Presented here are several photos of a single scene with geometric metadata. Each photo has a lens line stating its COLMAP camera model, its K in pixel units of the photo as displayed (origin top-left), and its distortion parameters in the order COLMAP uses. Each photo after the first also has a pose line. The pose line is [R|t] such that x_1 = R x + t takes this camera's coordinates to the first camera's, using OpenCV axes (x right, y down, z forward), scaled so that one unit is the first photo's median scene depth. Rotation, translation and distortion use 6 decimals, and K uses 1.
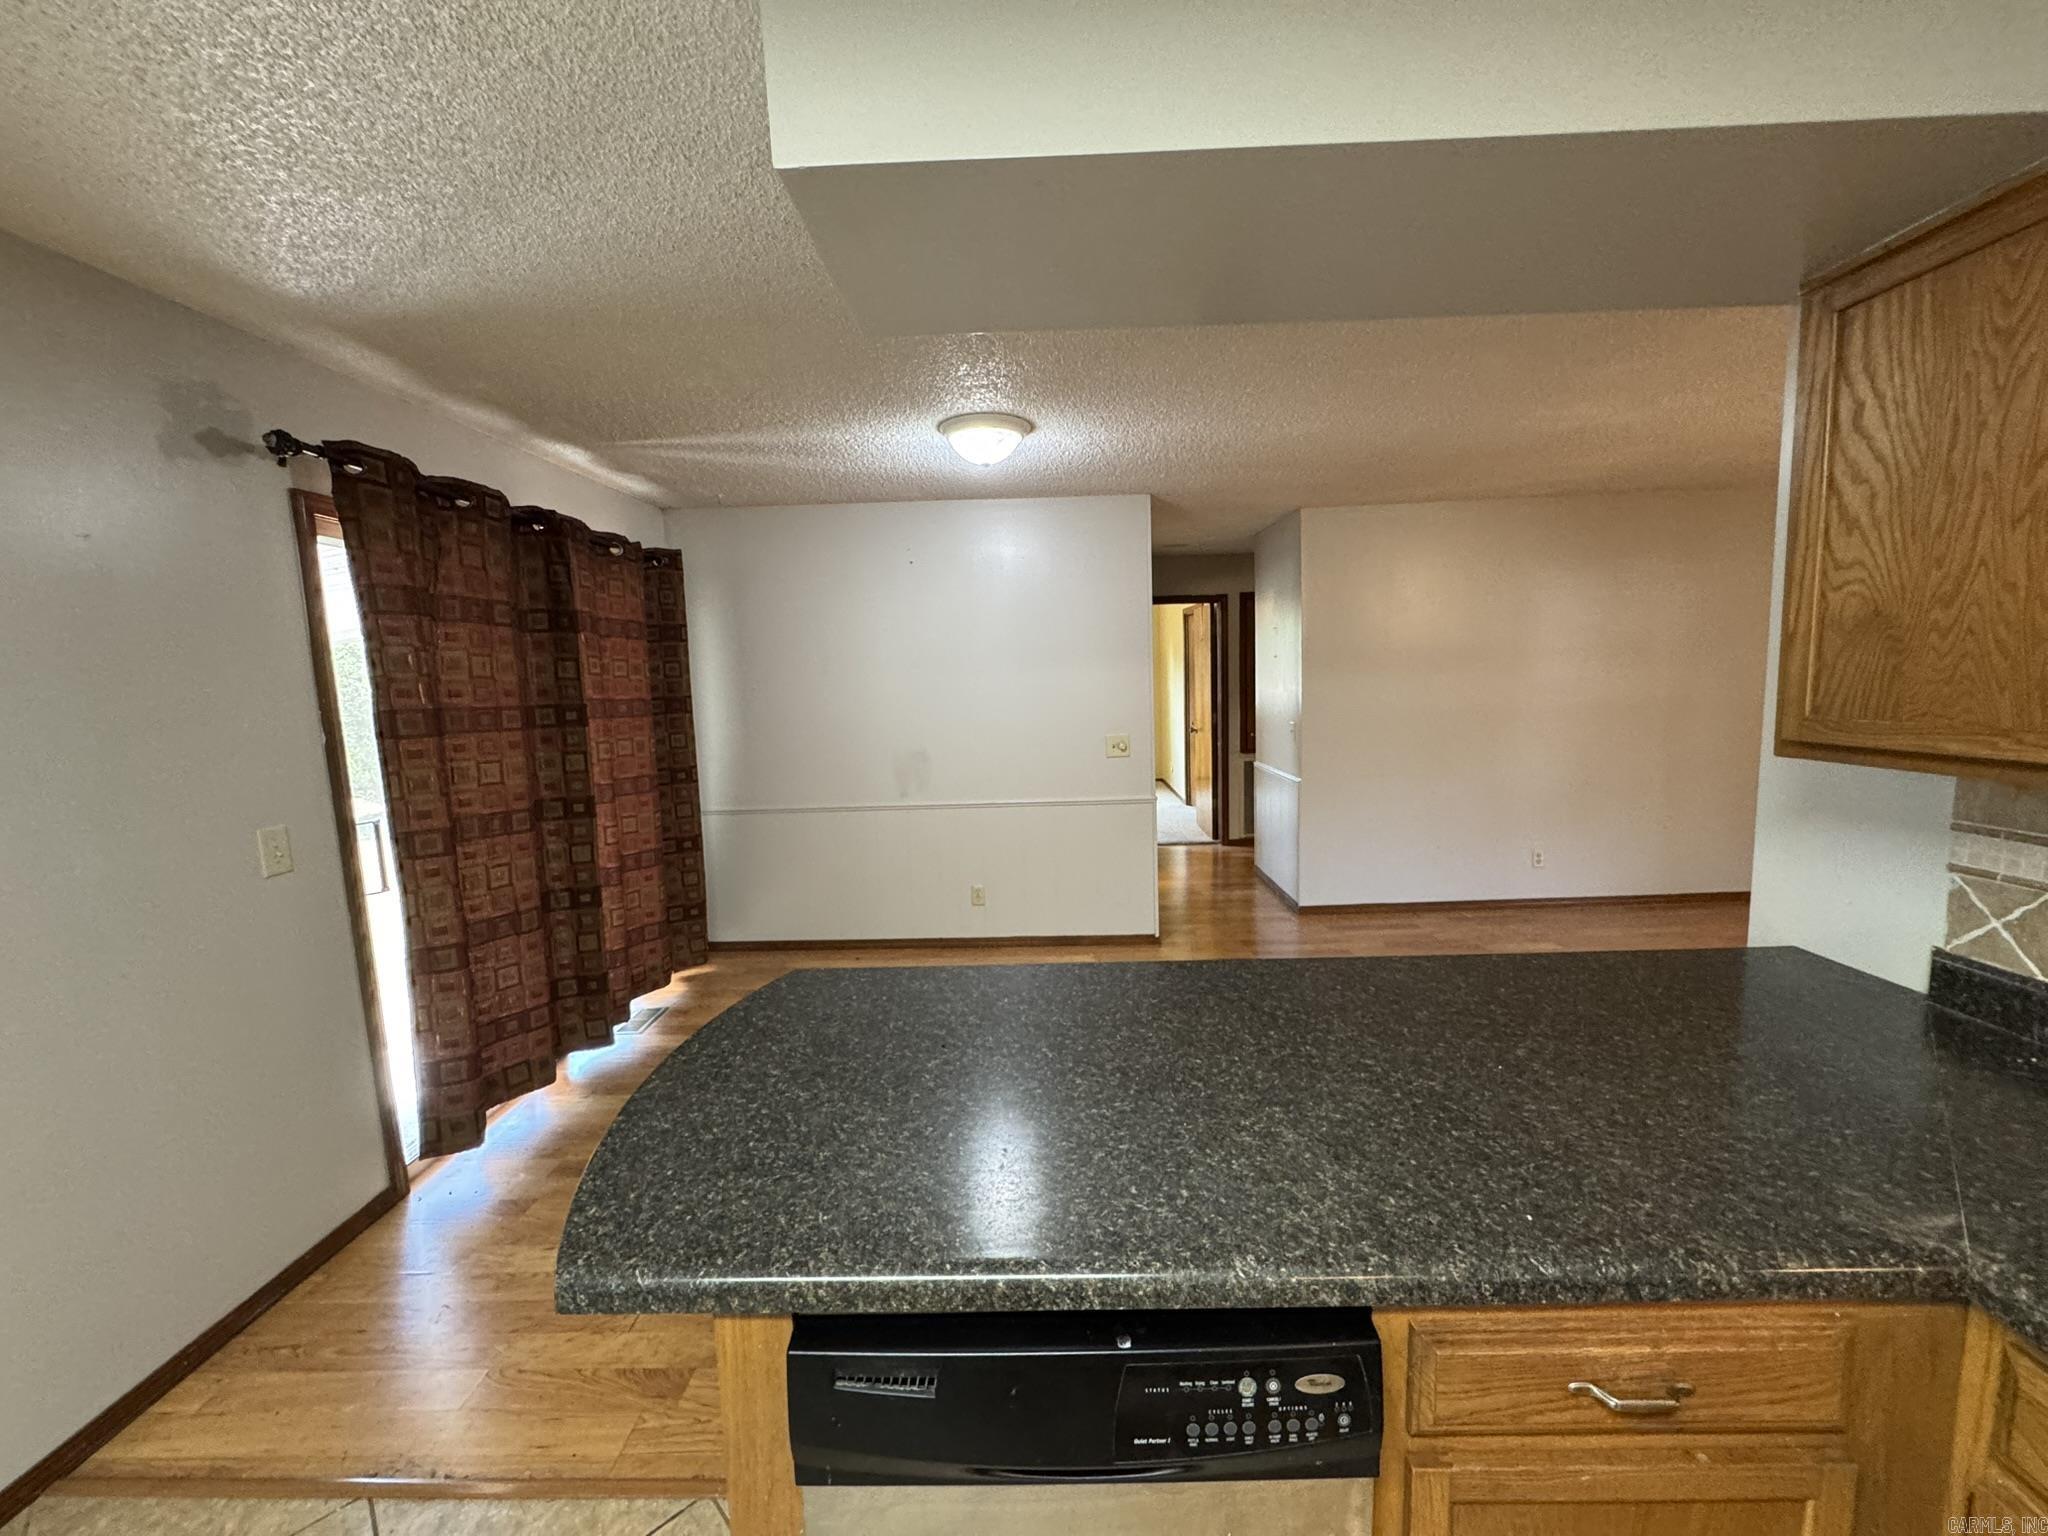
lens RADIAL K [[817.1, 0, 1021.9], [0, 817.1, 766.7], [0, 0, 1]] dist [-0.005233, 0.001154]
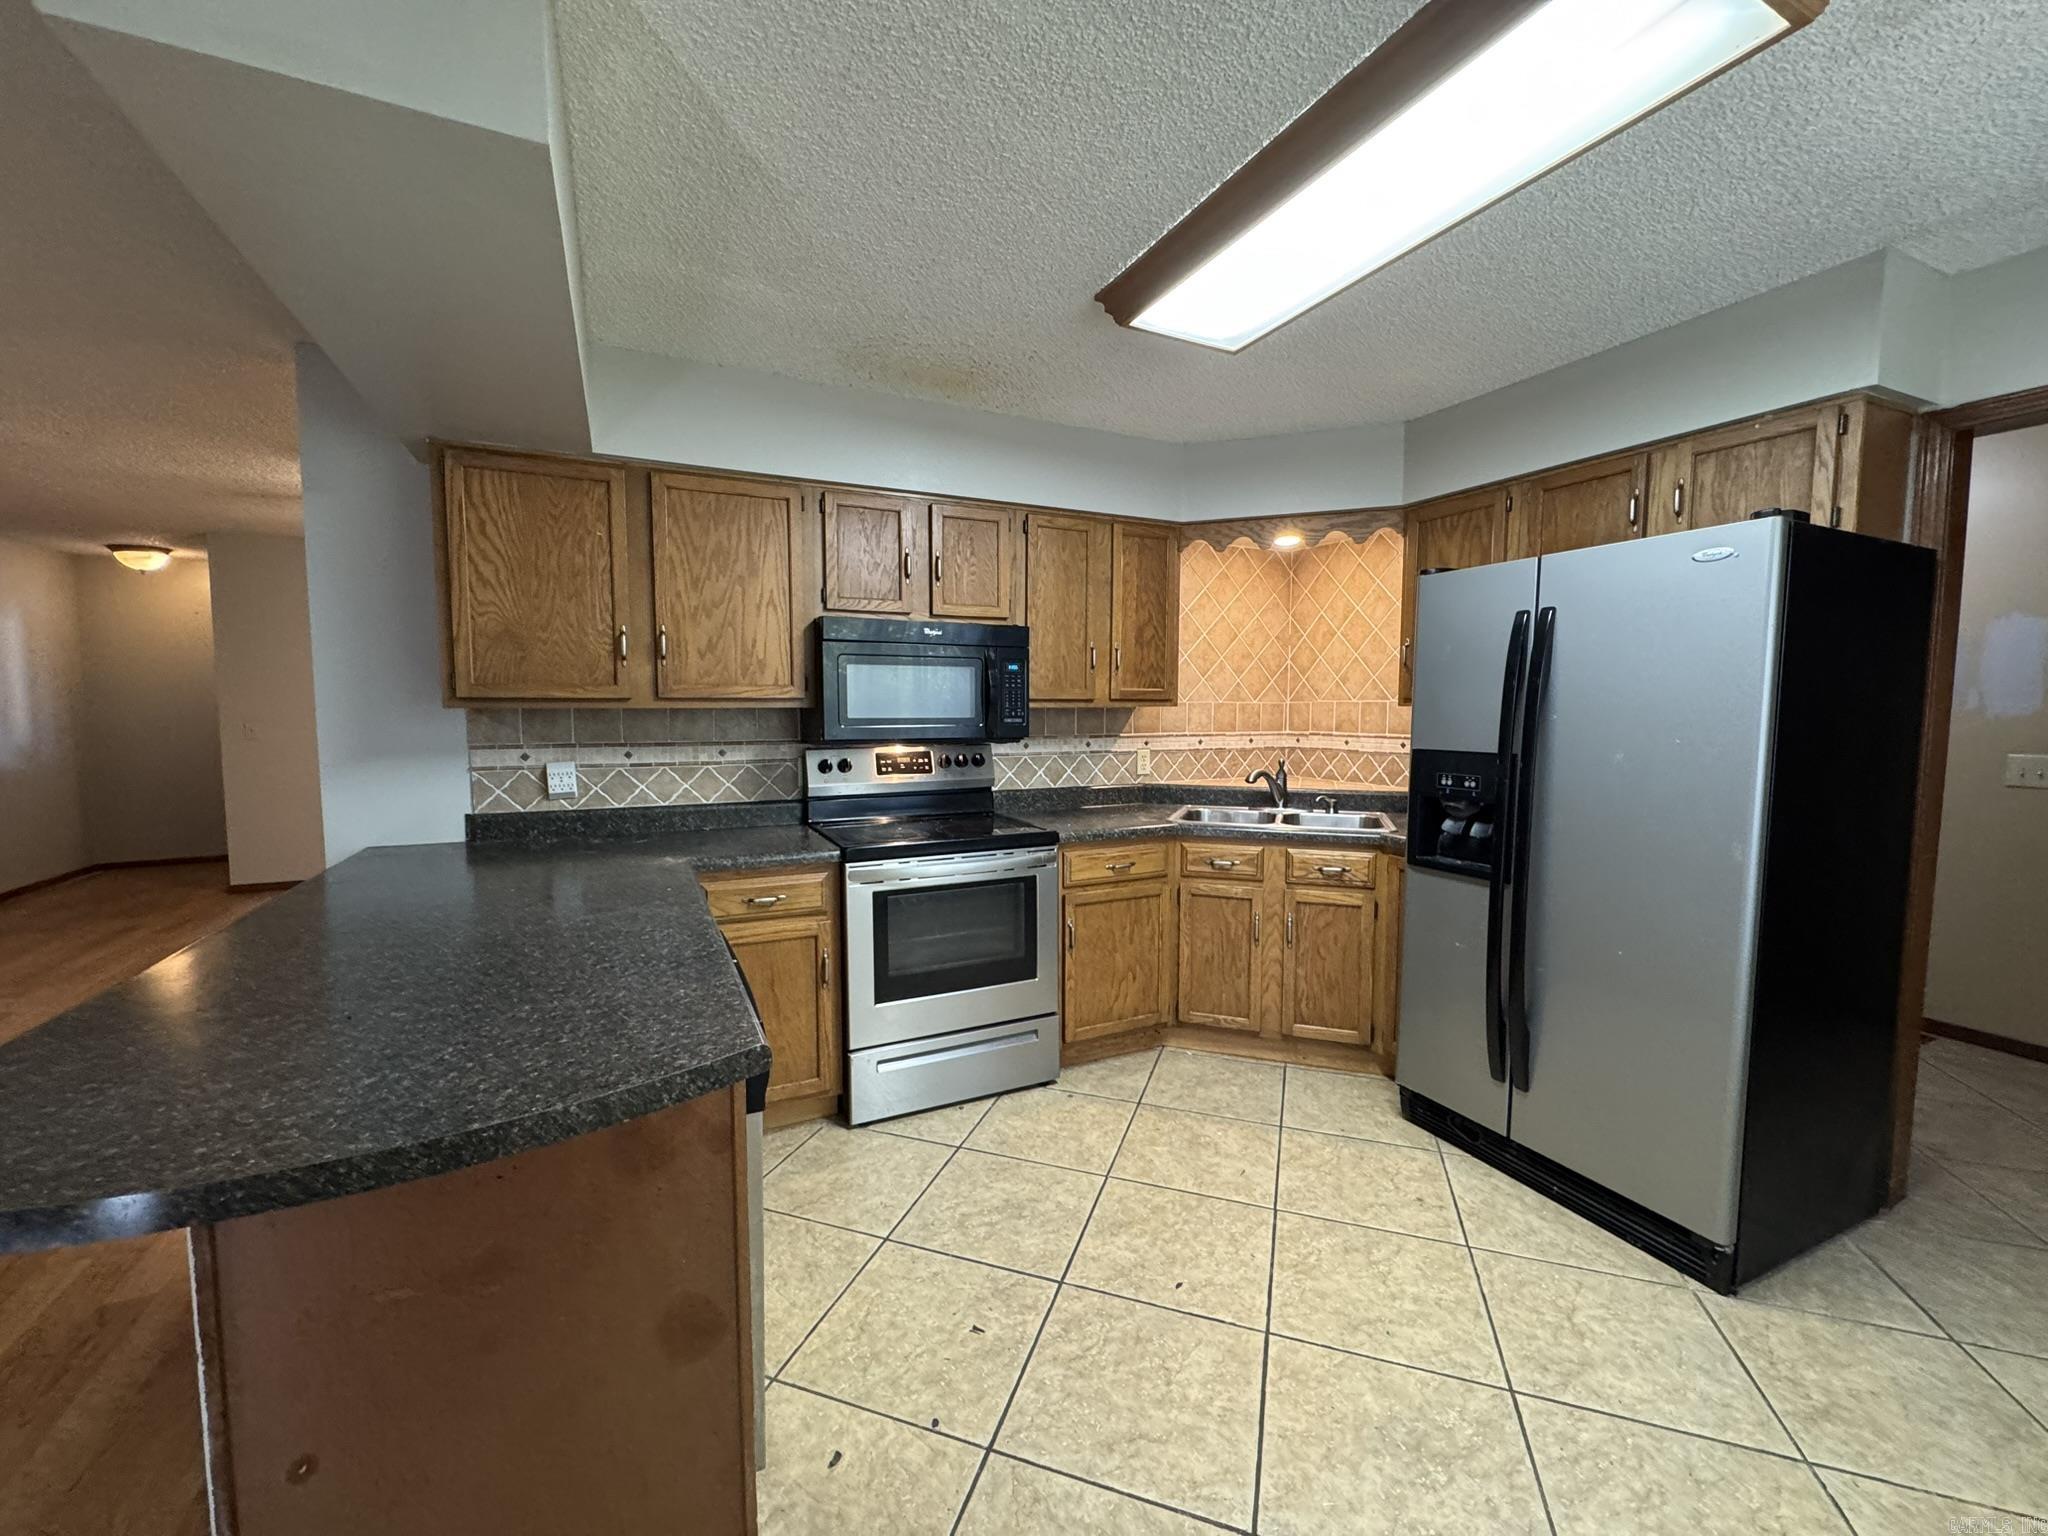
lens RADIAL K [[817.1, 0, 1020.0], [0, 817.1, 762.8], [0, 0, 1]] dist [-0.005233, 0.001154]
pose [[-0.449745, -0.032013, 0.892583, -1.307759], [0.113758, 0.989165, 0.092796, 0.090313], [-0.885883, 0.143273, -0.441230, 0.809899]]
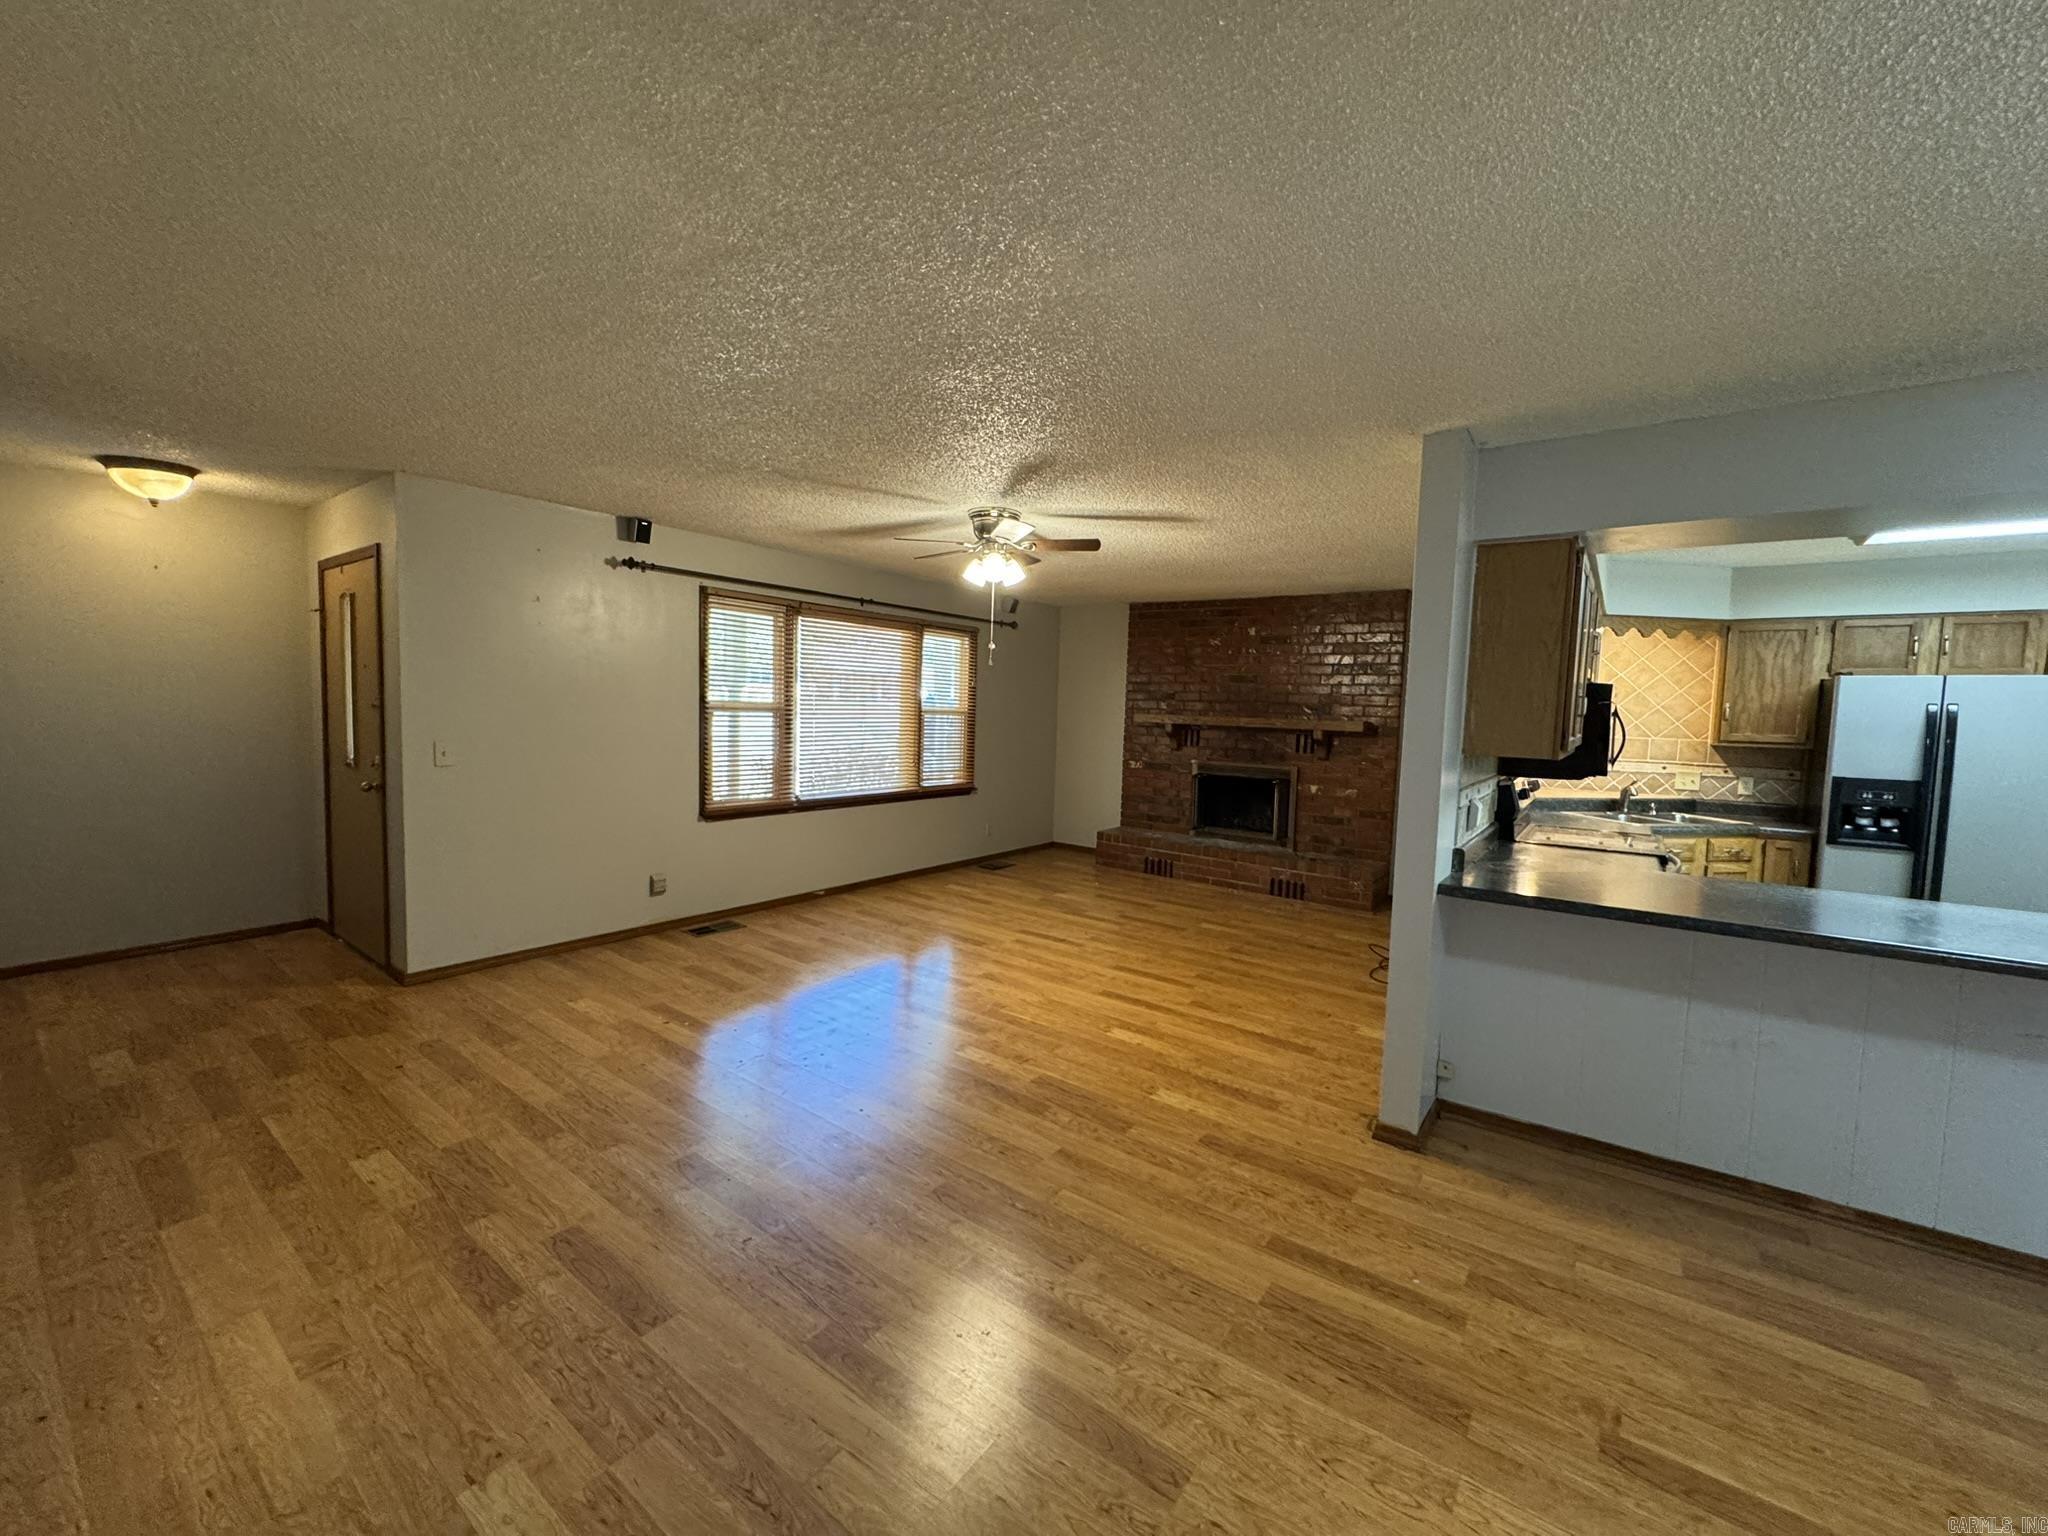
lens RADIAL K [[817.1, 0, 1018.9], [0, 817.1, 763.8], [0, 0, 1]] dist [-0.005233, 0.001154]
pose [[-0.814727, -0.032057, 0.578958, 0.973541], [0.064545, 0.987251, 0.145494, -0.445155], [-0.576242, 0.155907, -0.802271, 3.919484]]
